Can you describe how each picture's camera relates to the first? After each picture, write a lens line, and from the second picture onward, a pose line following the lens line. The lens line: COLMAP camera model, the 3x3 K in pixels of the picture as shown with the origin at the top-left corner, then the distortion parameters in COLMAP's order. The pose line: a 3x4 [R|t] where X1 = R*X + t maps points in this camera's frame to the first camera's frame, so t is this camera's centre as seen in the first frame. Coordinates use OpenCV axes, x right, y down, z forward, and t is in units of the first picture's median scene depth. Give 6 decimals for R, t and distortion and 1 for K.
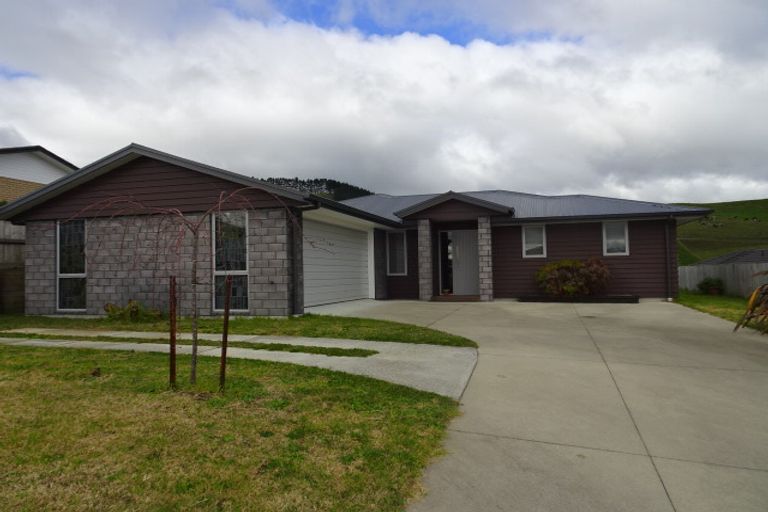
lens RADIAL K [[542.1, 0, 384.8], [0, 542.1, 268.4], [0, 0, 1]] dist [0.006551, -0.006460]
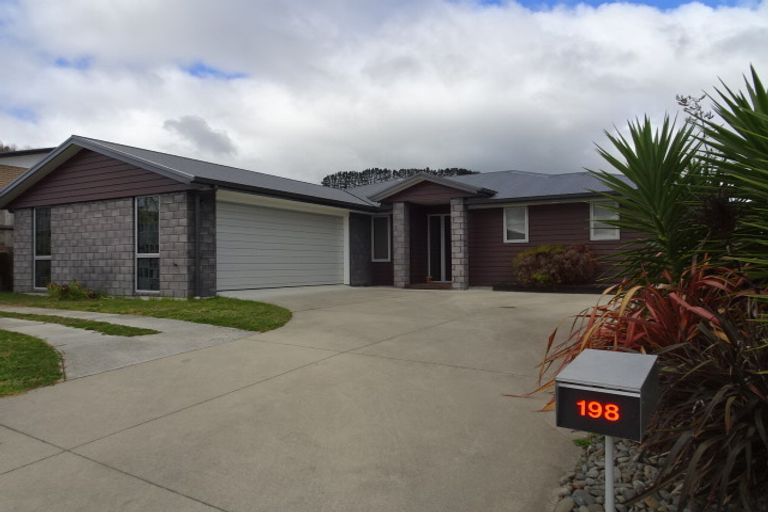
lens RADIAL K [[542.1, 0, 384.8], [0, 542.1, 268.4], [0, 0, 1]] dist [0.006551, -0.006460]
pose [[0.972143, 0.010627, -0.234148, 0.362384], [-0.006164, 0.999785, 0.019786, 0.008789], [0.234308, -0.017792, 0.972000, 0.081183]]
